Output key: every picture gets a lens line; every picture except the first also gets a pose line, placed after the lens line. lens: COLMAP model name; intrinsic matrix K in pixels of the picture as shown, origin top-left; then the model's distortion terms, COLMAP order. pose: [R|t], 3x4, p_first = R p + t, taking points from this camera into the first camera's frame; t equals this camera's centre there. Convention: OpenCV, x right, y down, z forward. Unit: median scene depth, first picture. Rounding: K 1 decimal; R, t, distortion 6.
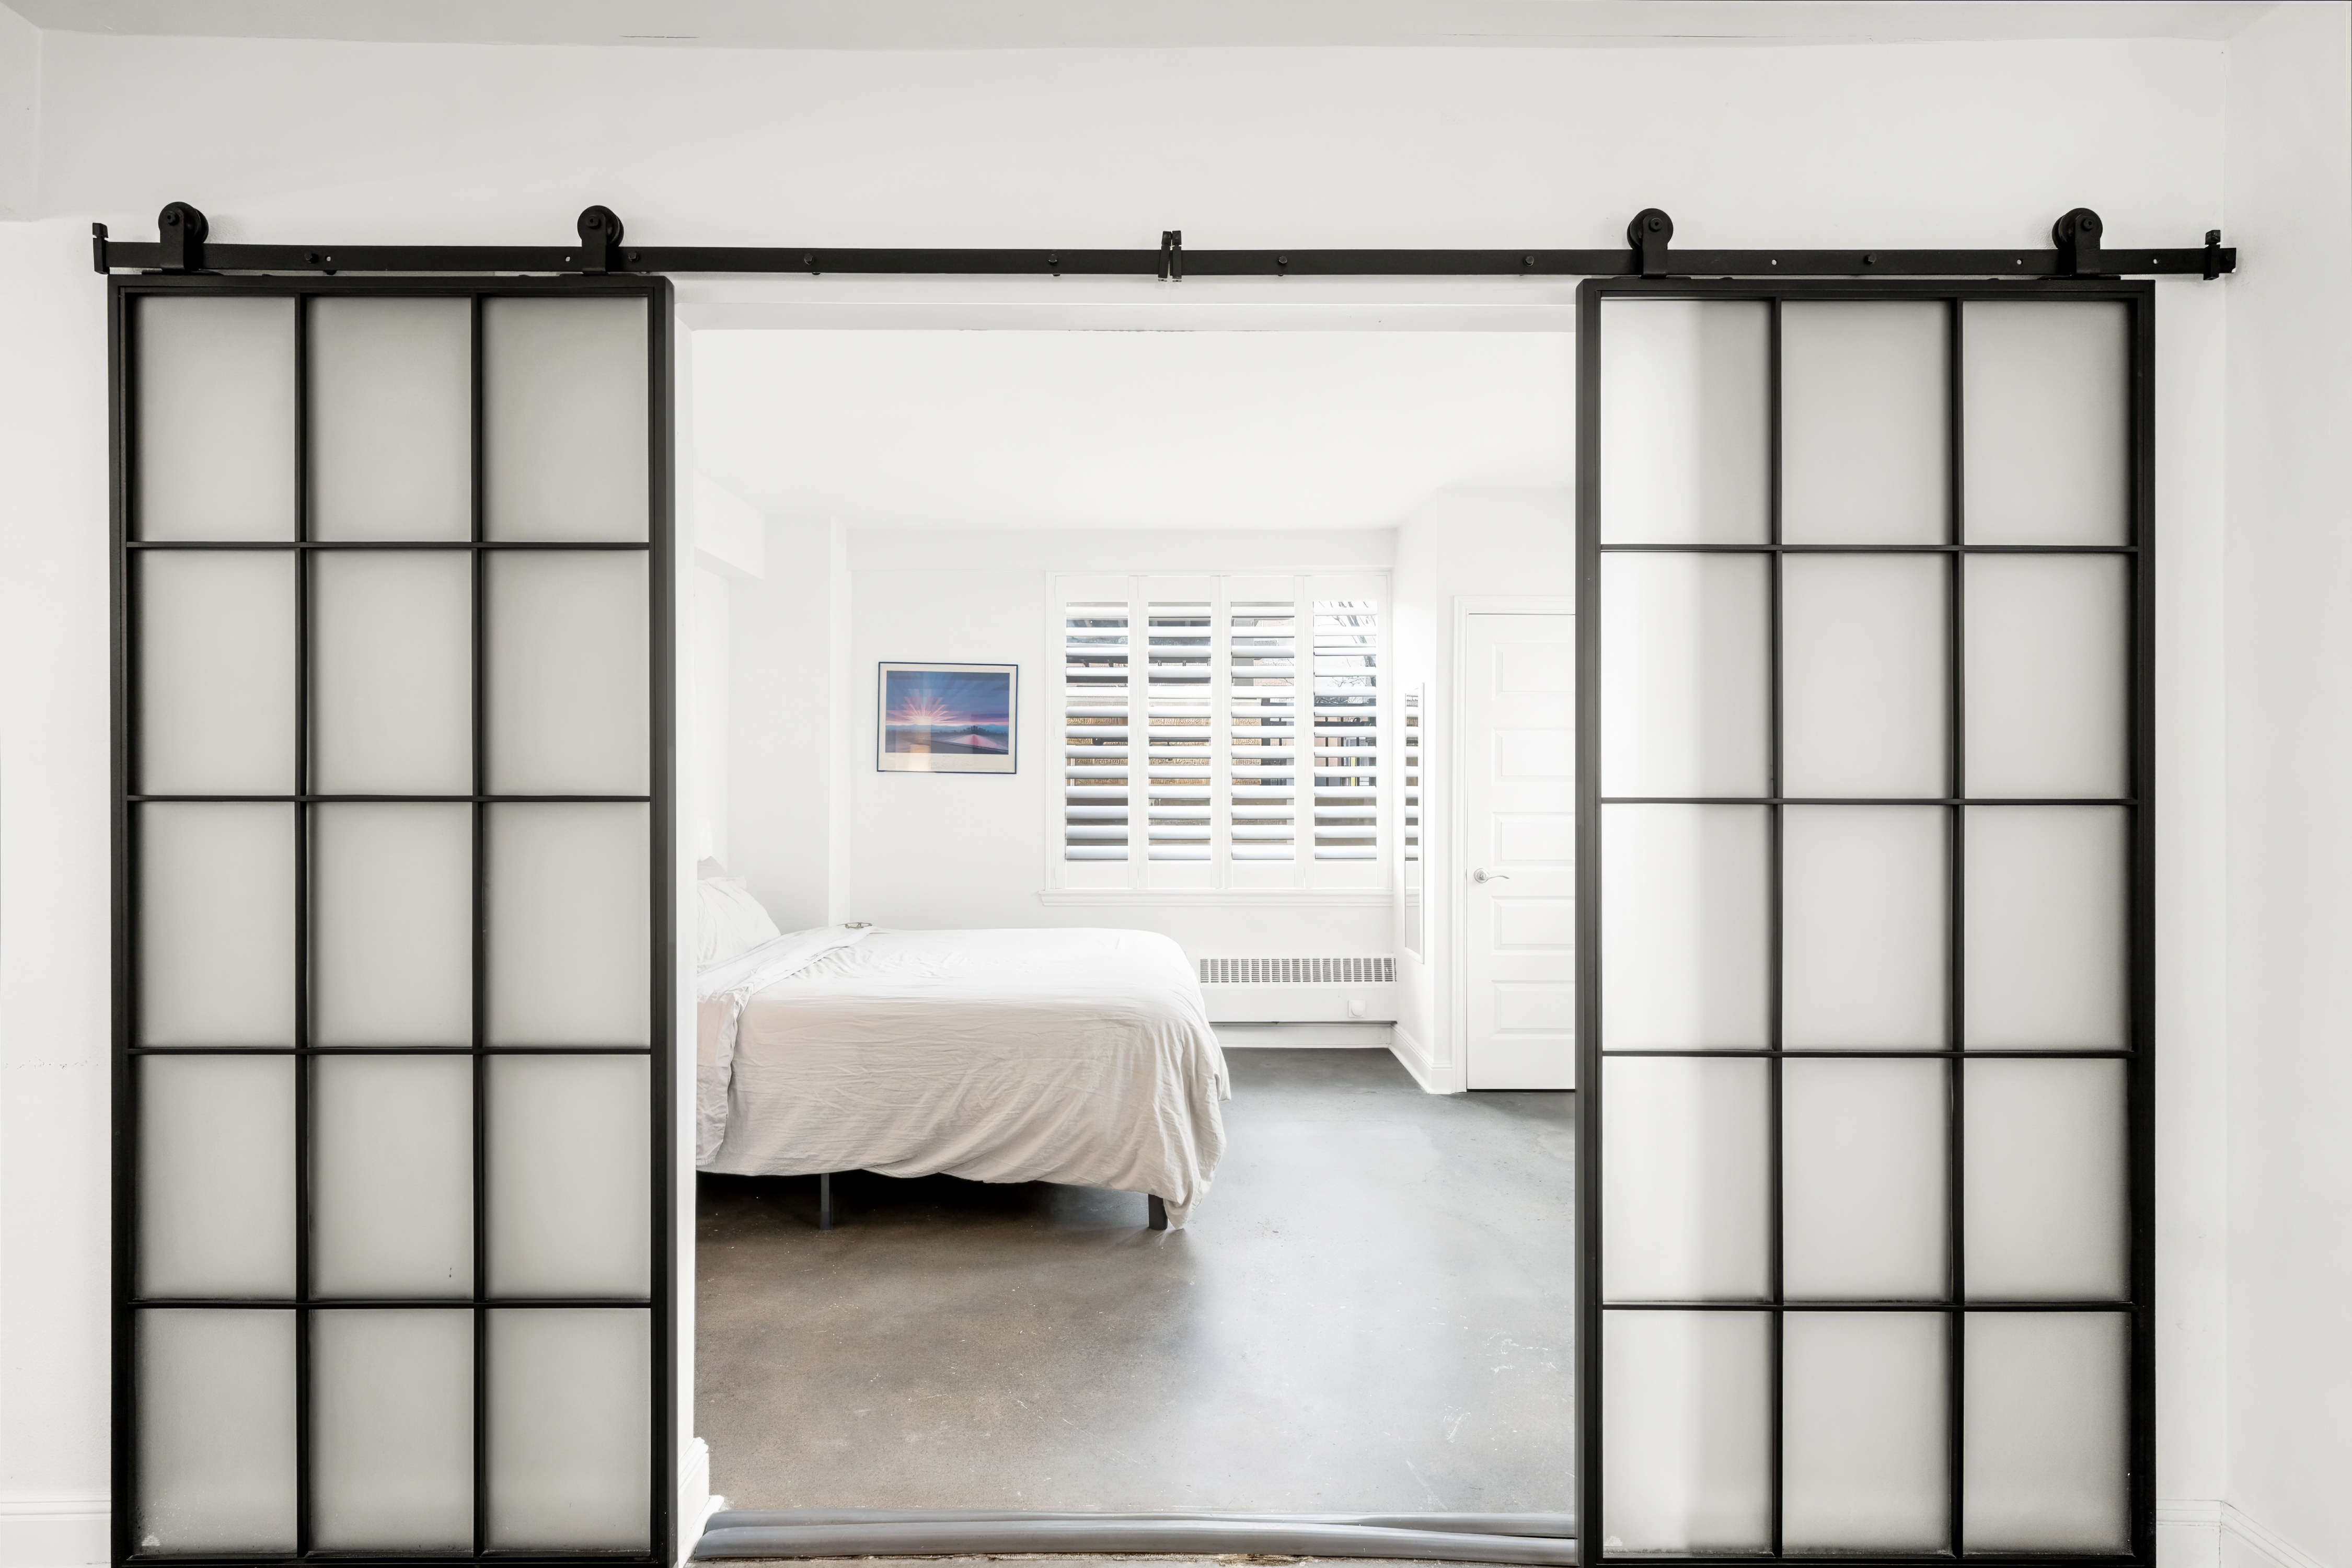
lens RADIAL K [[1071.0, 0, 1169.9], [0, 1071.0, 784.6], [0, 0, 1]] dist [0.000809, 0.000715]
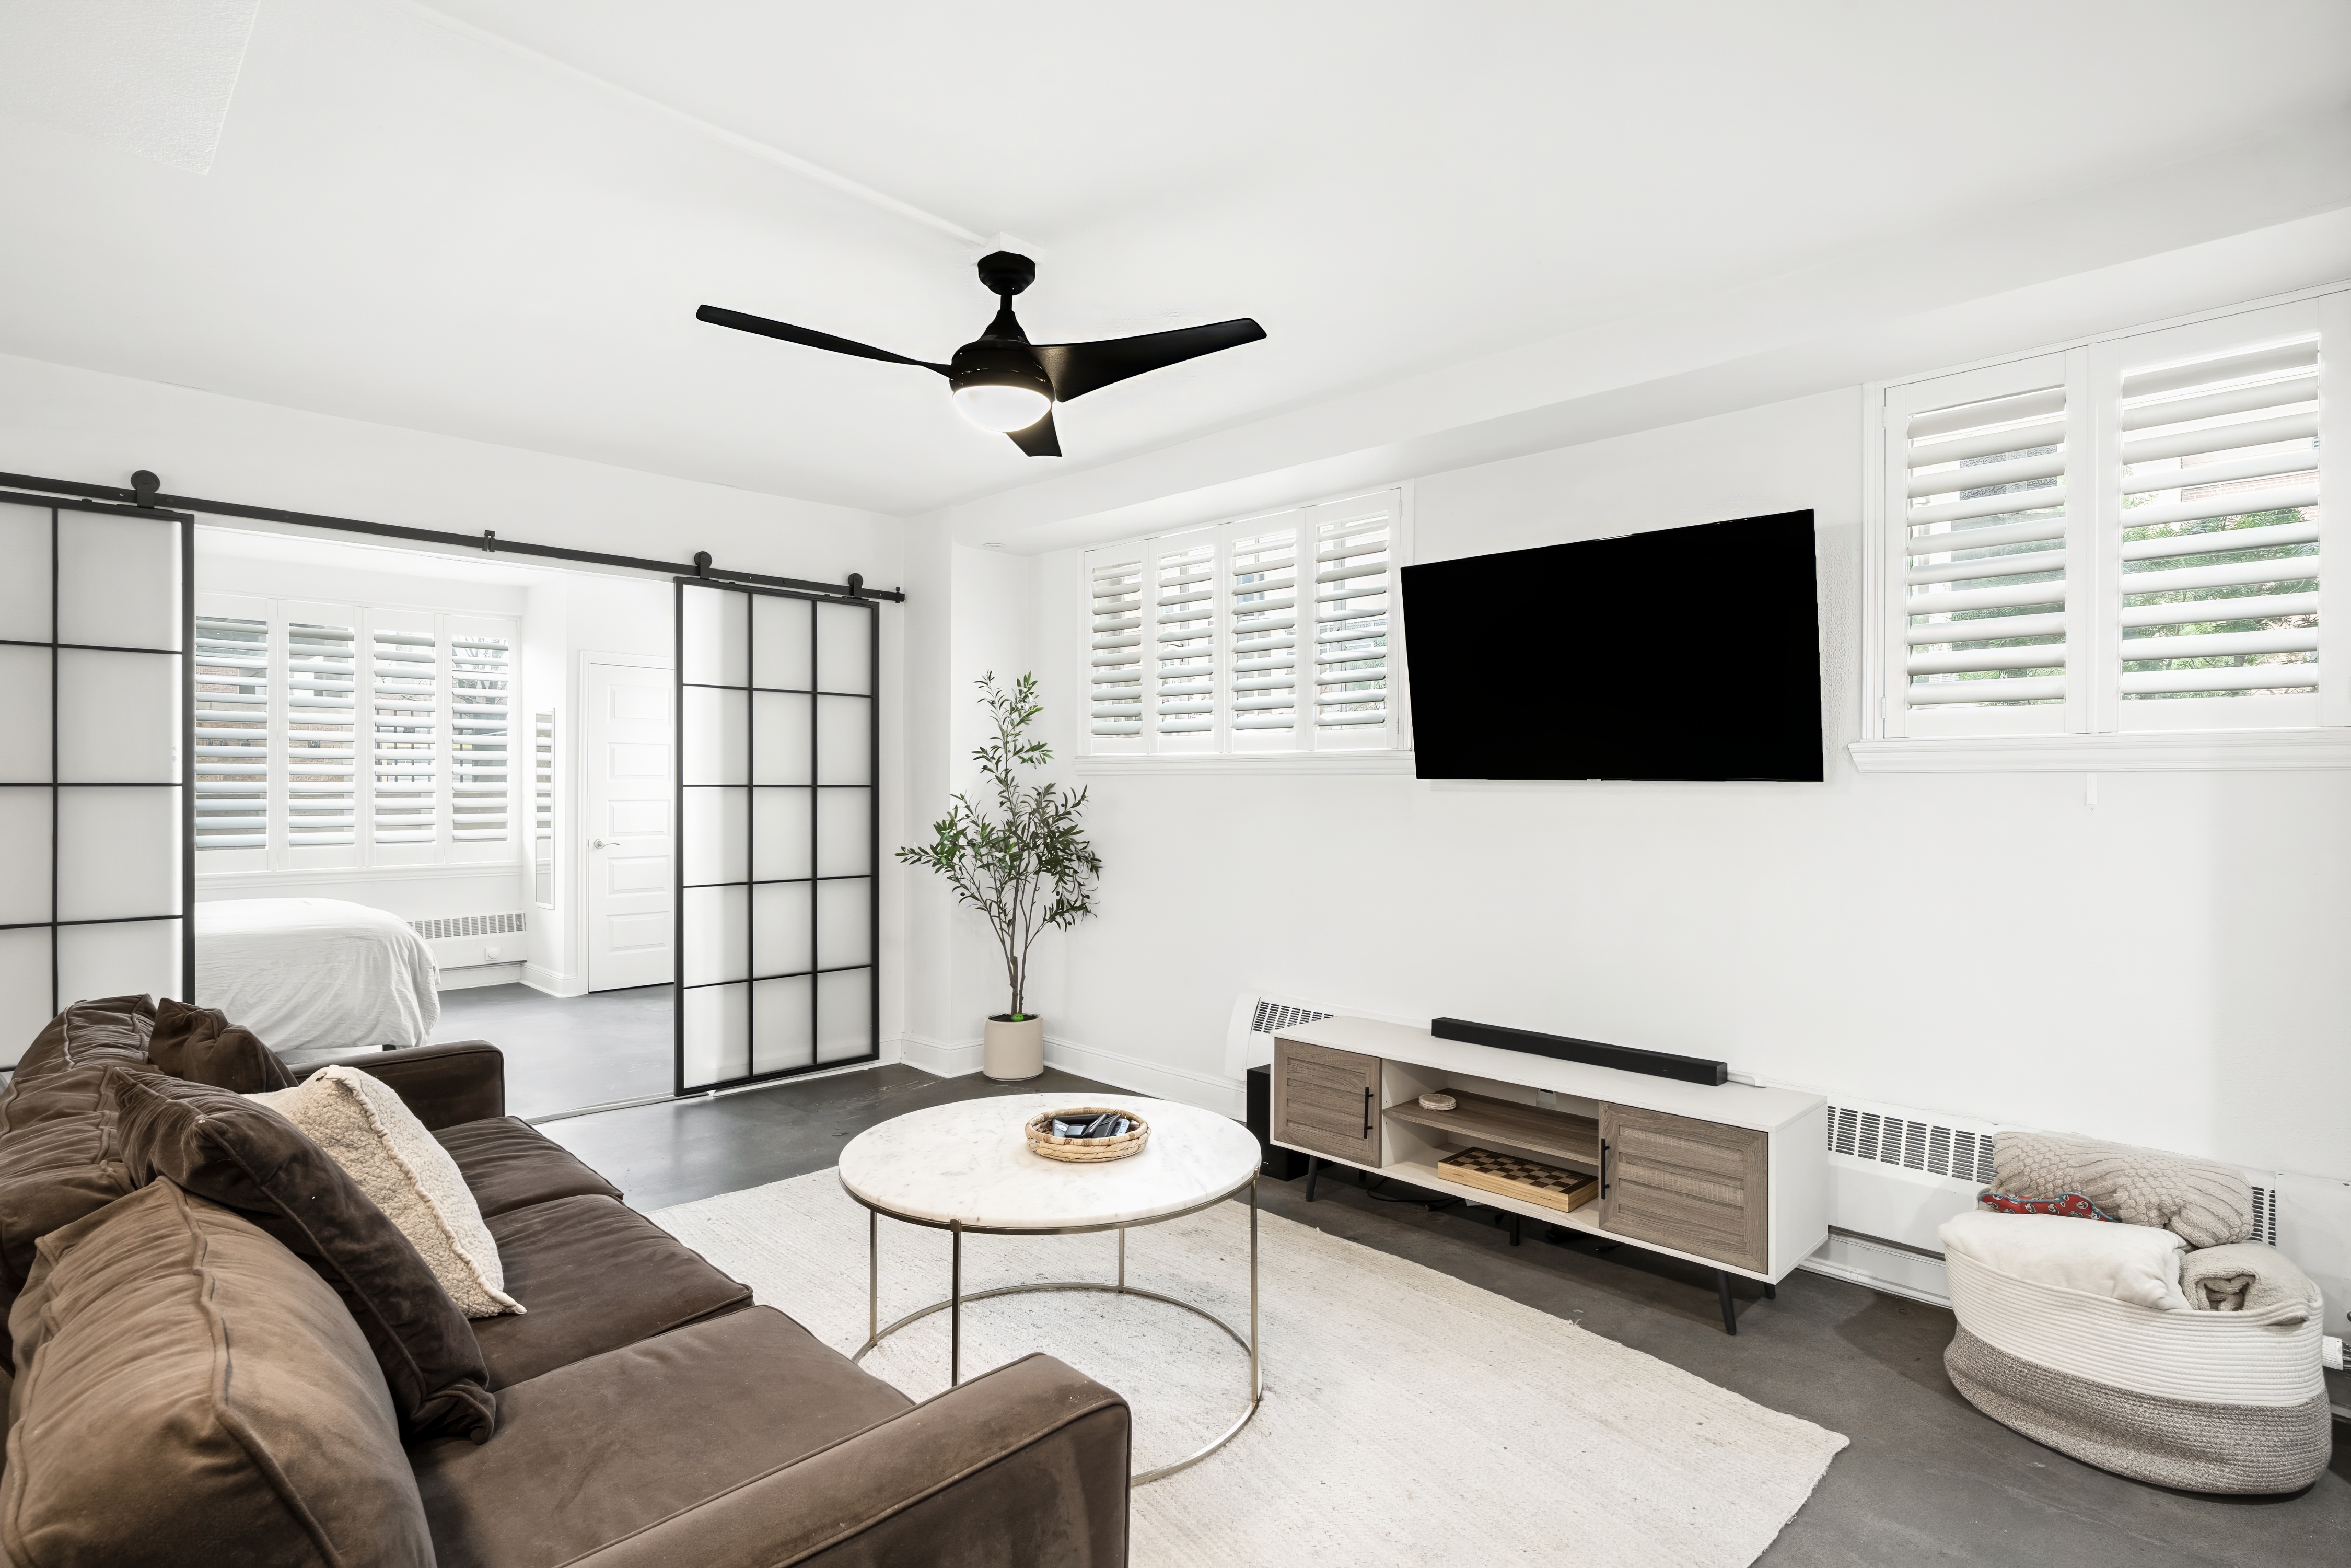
lens RADIAL K [[1150.2, 0, 1167.5], [0, 1150.2, 783.8], [0, 0, 1]] dist [-0.003886, -0.000186]
pose [[0.709211, 0.000172, 0.704996, -0.537656], [-0.000416, 1.000000, 0.000175, 0.007235], [-0.704996, -0.000418, 0.709211, -1.332254]]
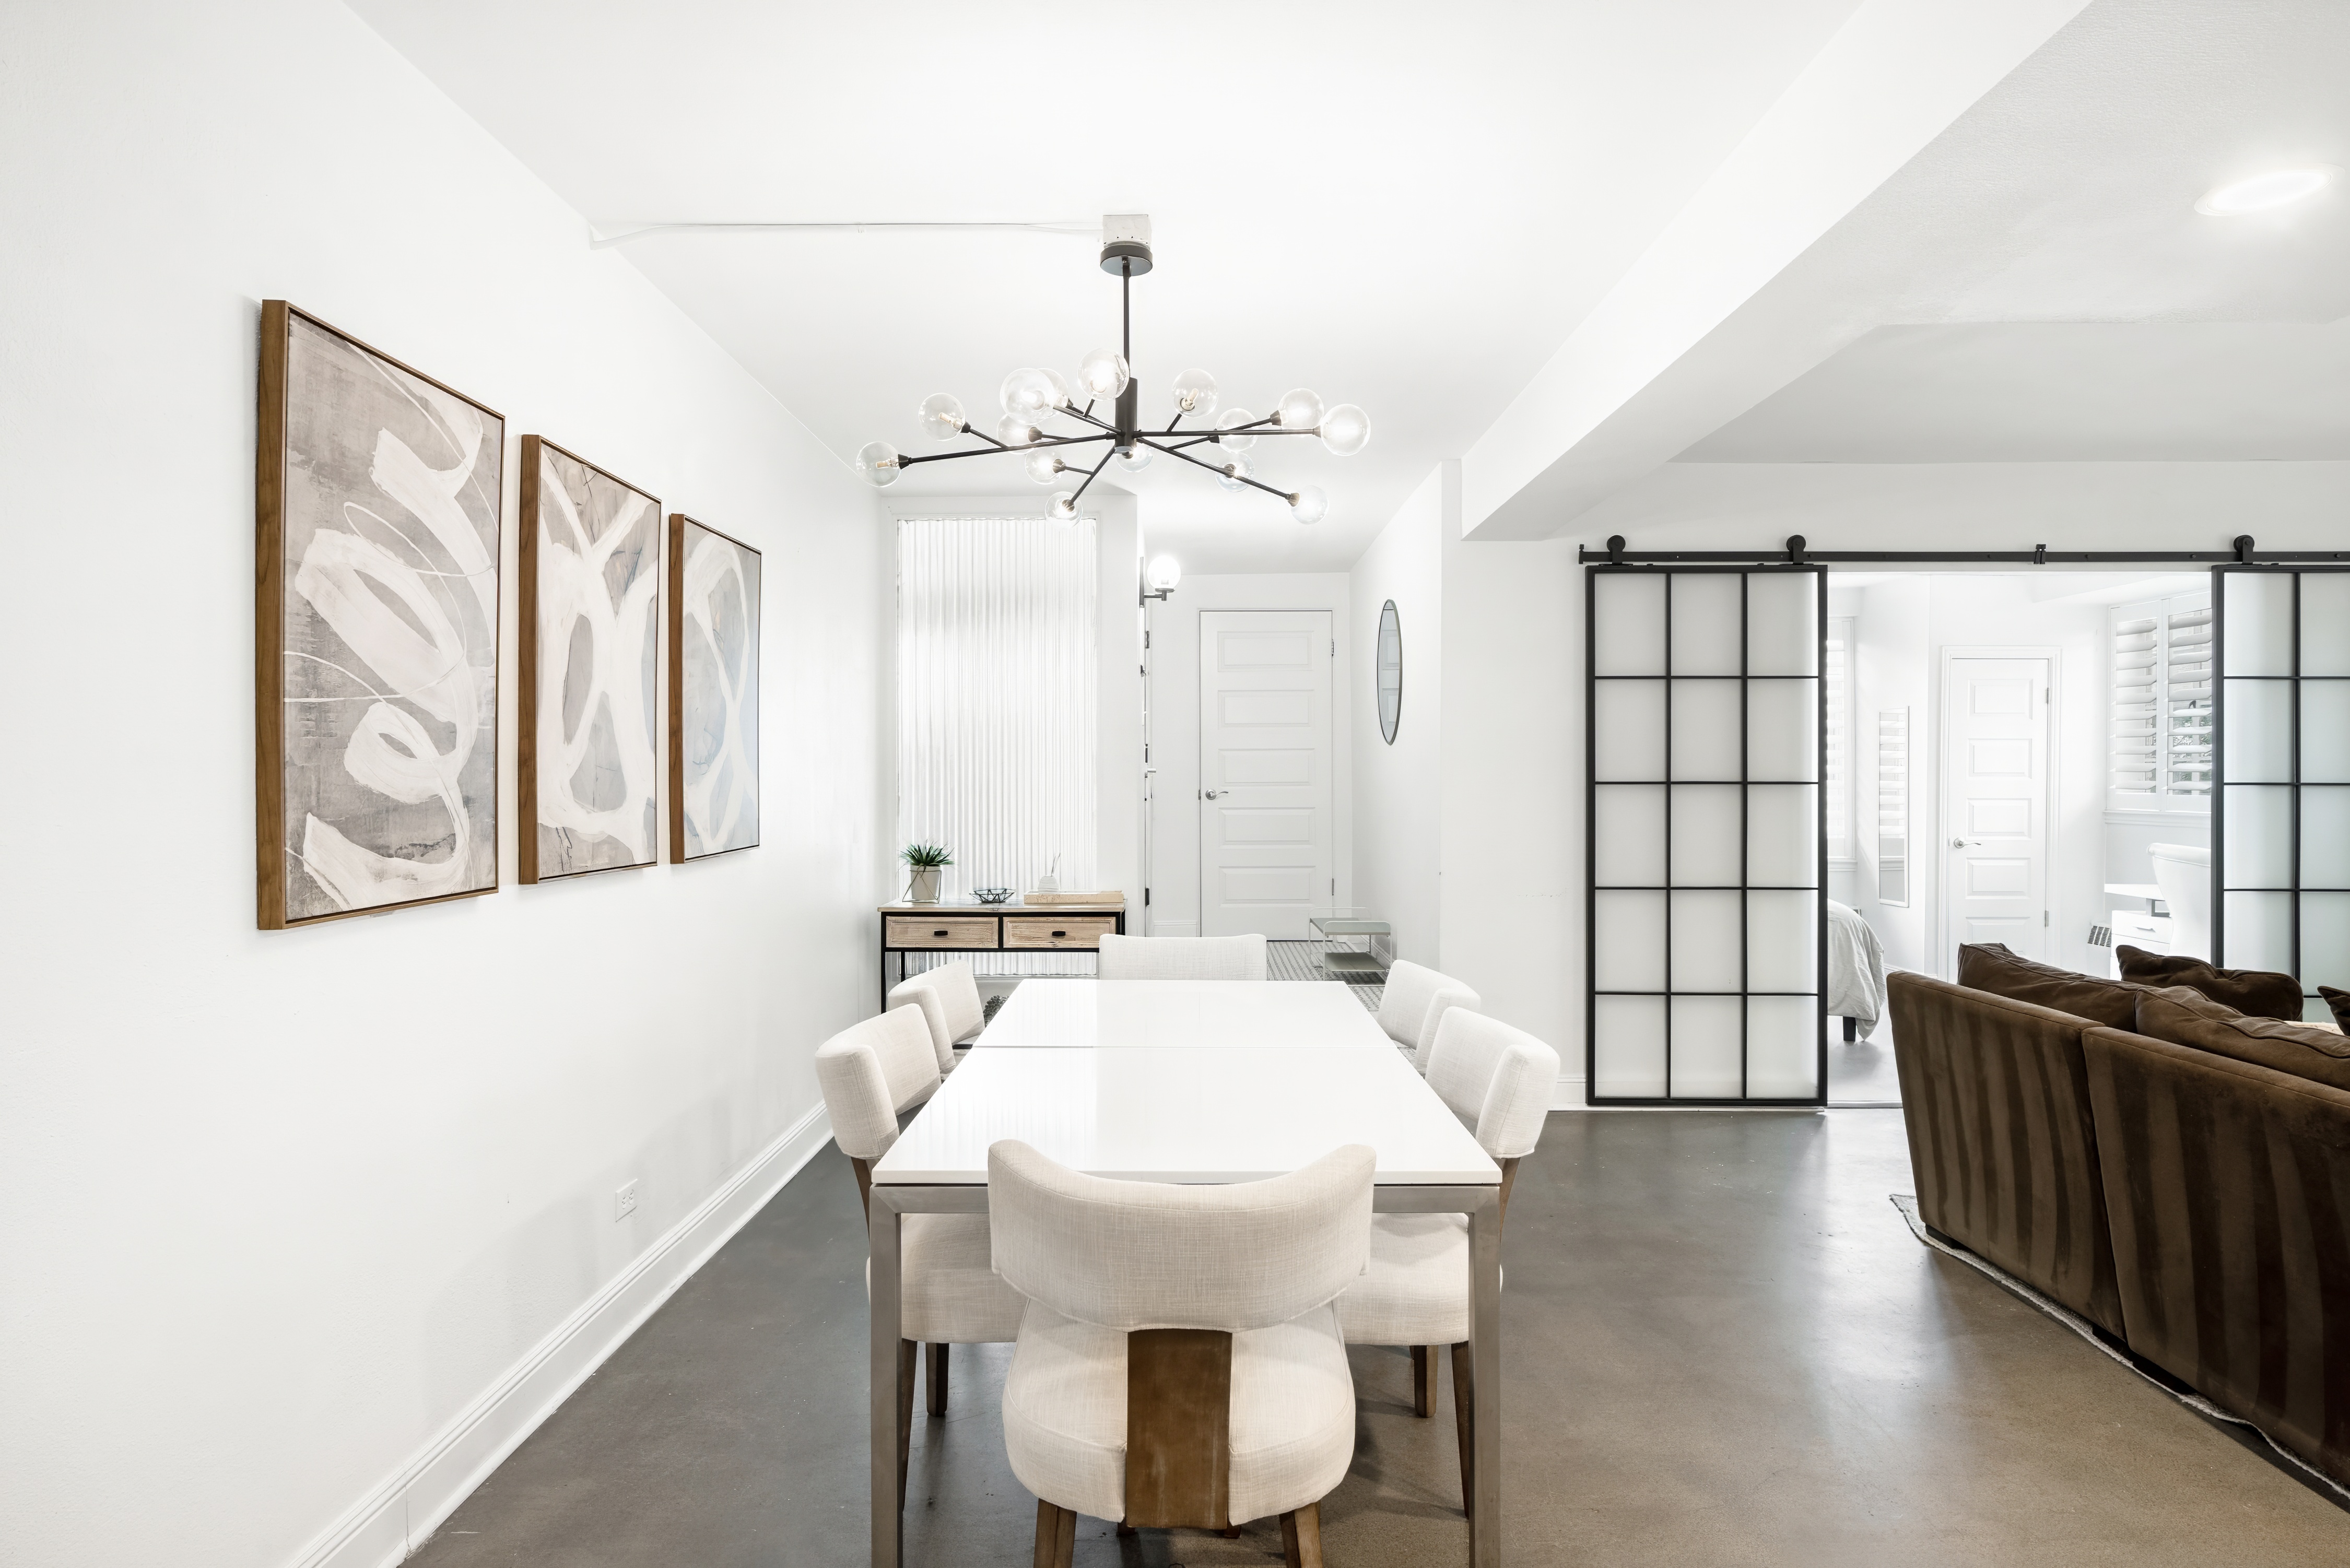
lens RADIAL K [[1303.0, 0, 1187.0], [0, 1303.0, 780.1], [0, 0, 1]] dist [0.003699, -0.000635]
pose [[0.999961, 0.000585, -0.008756, -1.472802], [-0.000593, 0.999999, -0.000938, 0.008205], [0.008755, 0.000943, 0.999961, -1.508612]]
